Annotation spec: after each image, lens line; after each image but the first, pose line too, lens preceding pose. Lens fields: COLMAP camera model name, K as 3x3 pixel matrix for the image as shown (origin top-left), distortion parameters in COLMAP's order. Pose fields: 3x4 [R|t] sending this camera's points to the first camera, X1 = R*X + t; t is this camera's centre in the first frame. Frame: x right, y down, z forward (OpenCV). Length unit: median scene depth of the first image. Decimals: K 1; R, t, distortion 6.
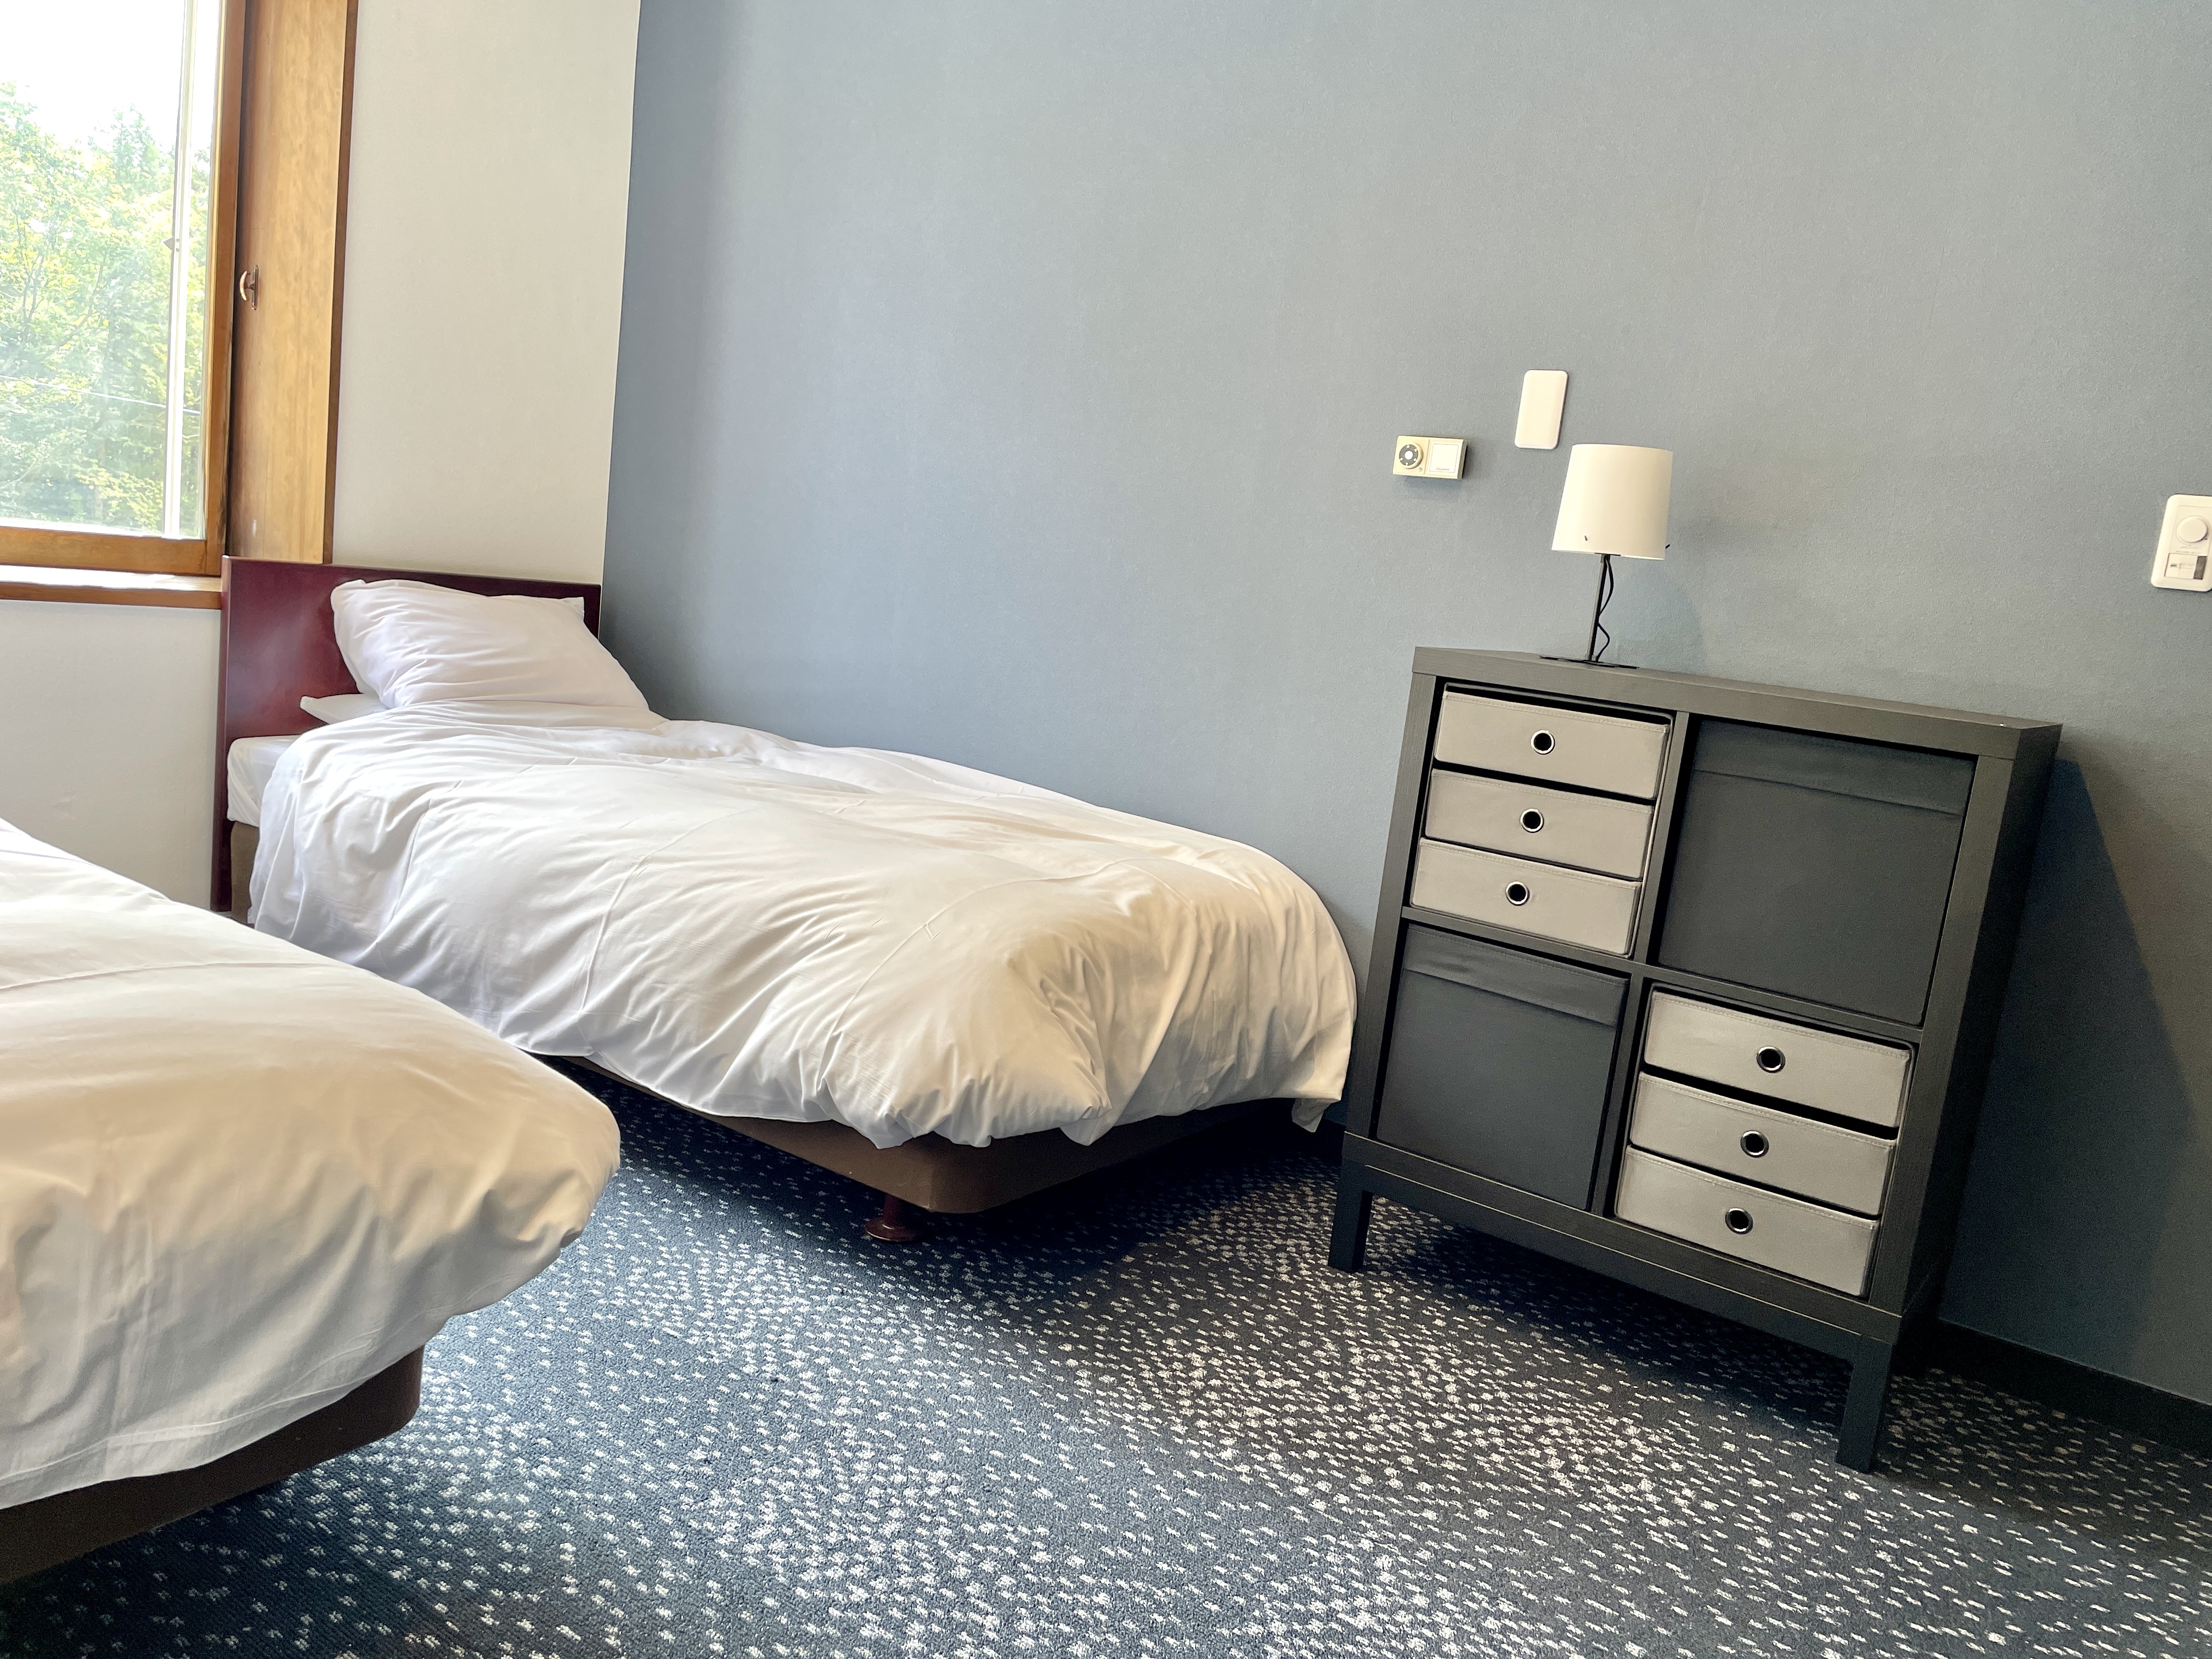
lens RADIAL K [[1650.6, 0, 1106.0], [0, 1650.6, 829.5], [0, 0, 1]] dist [0.064428, -0.081422]
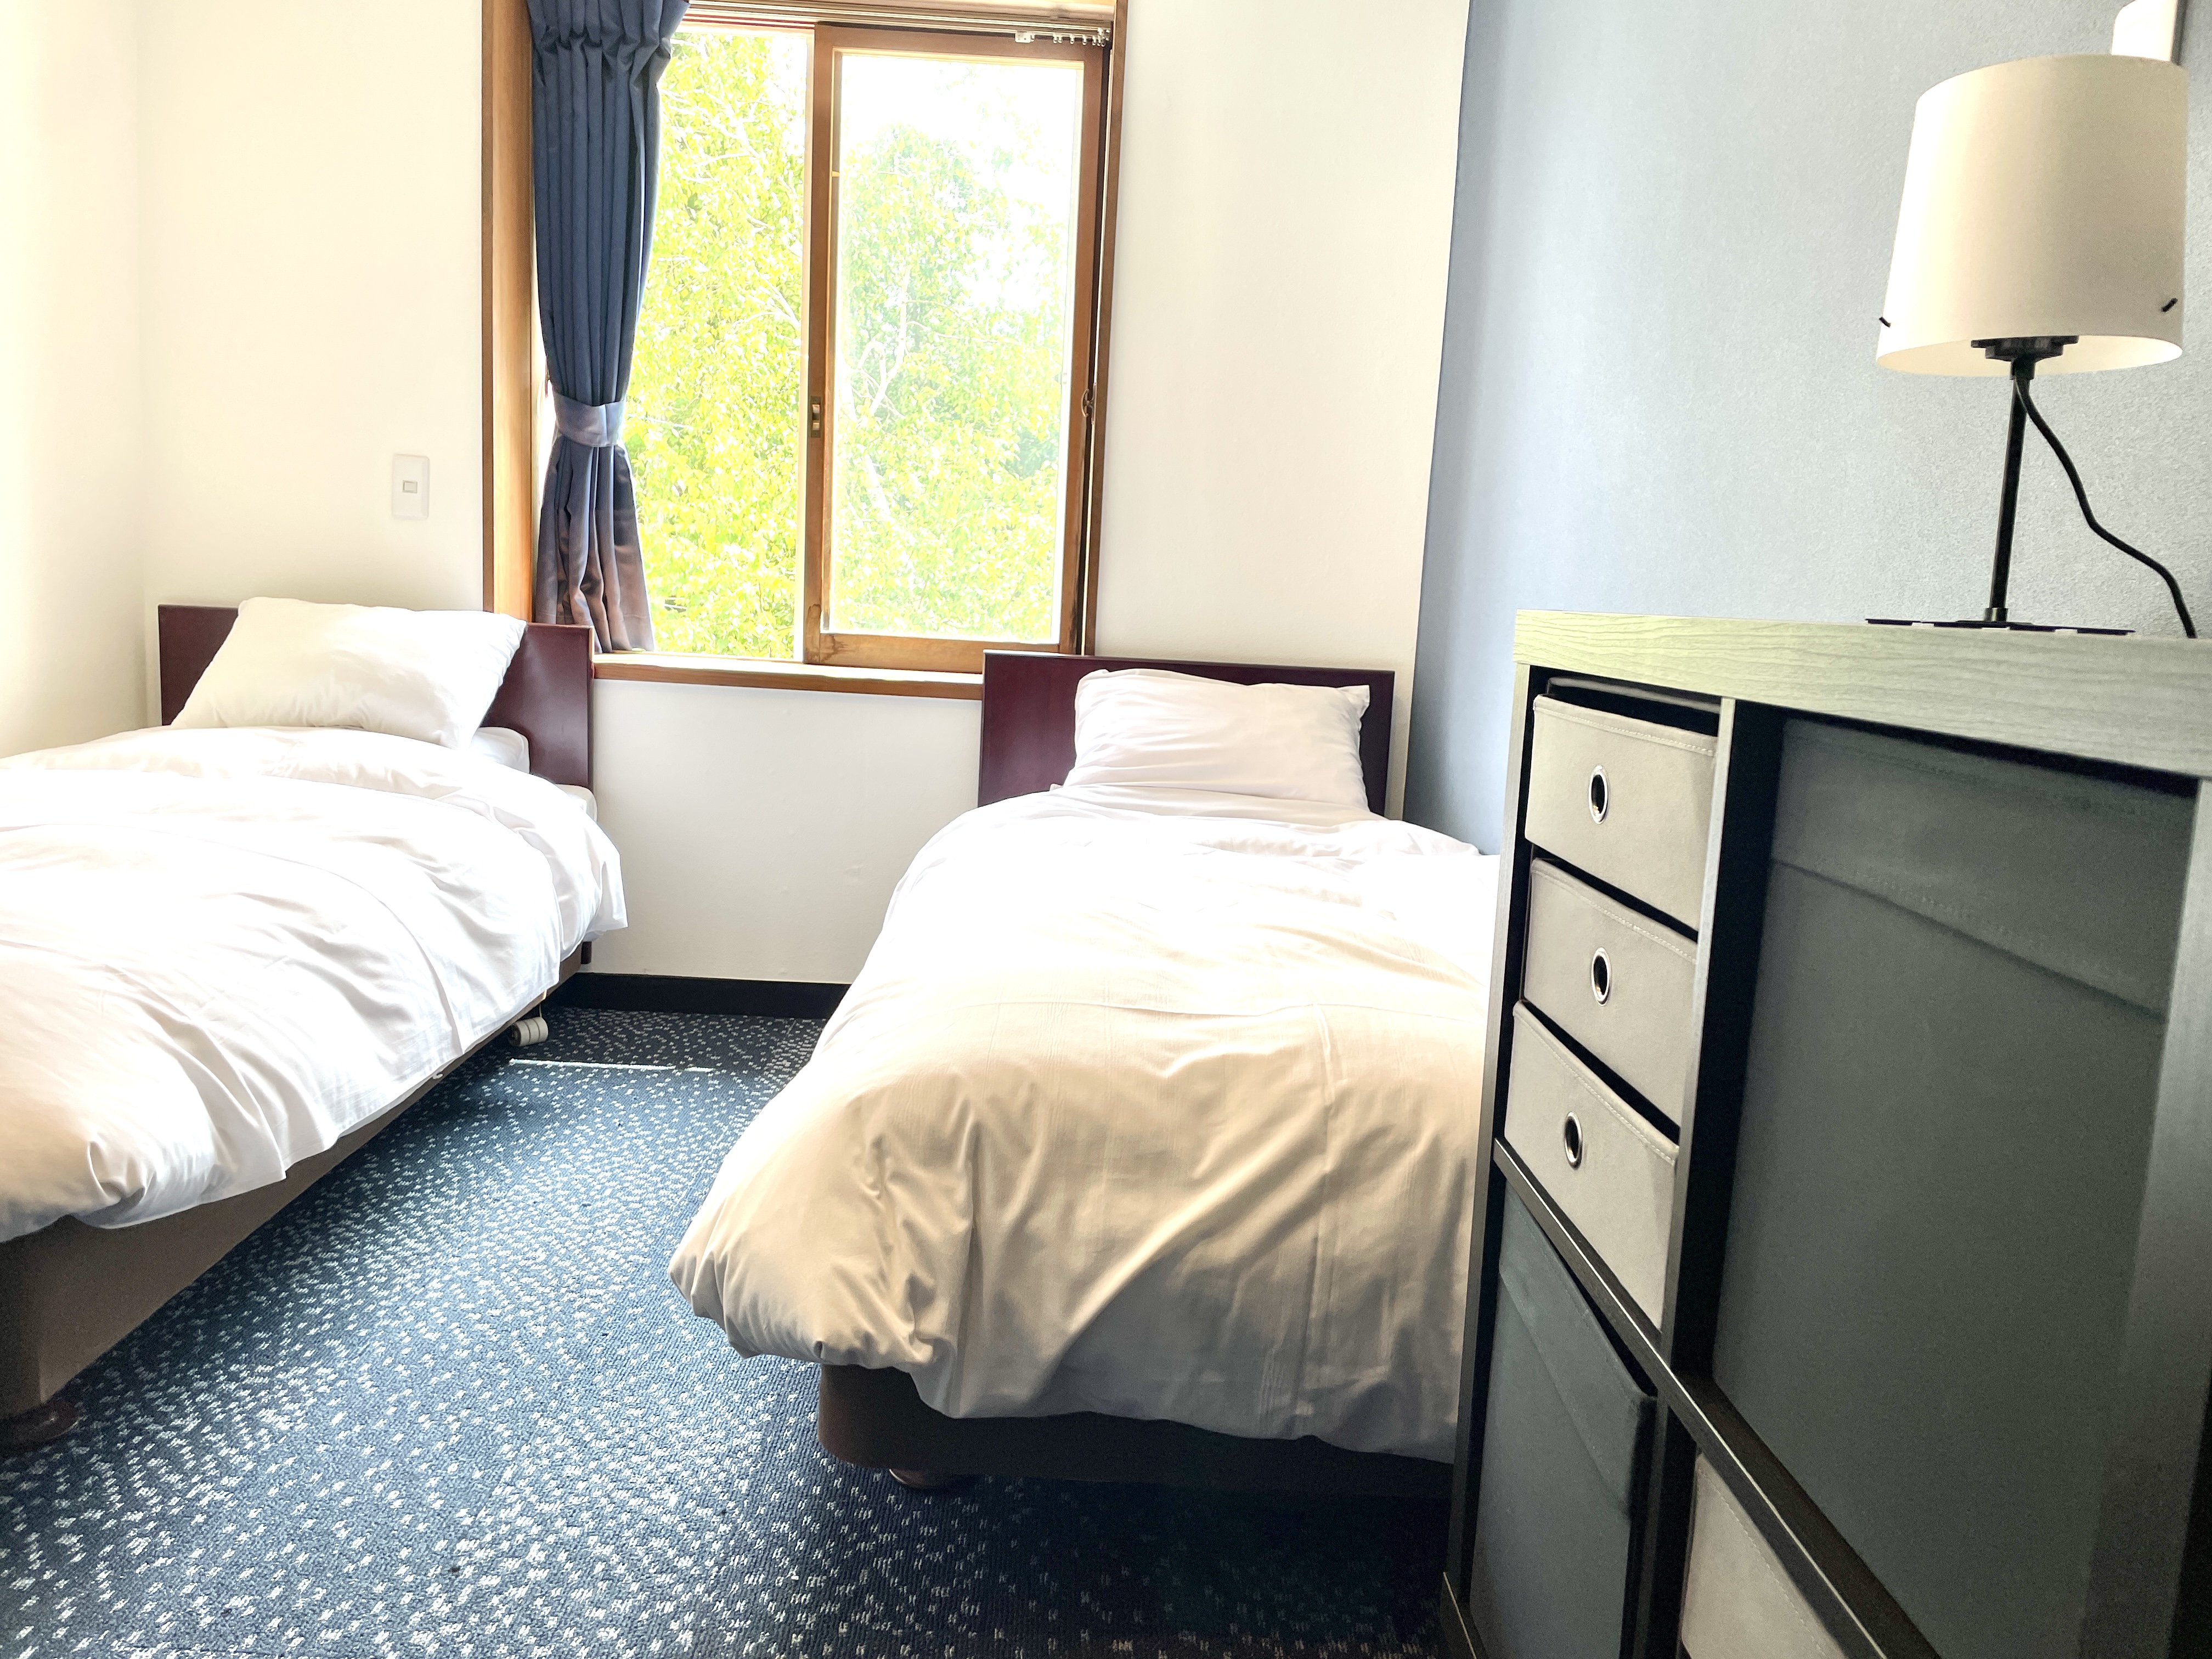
lens RADIAL K [[1650.6, 0, 1106.0], [0, 1650.6, 829.5], [0, 0, 1]] dist [0.064428, -0.081422]
pose [[0.604575, 0.026706, -0.796100, 0.498696], [-0.110506, 0.992585, -0.050623, -0.006739], [0.788845, 0.118580, 0.603044, 0.601706]]
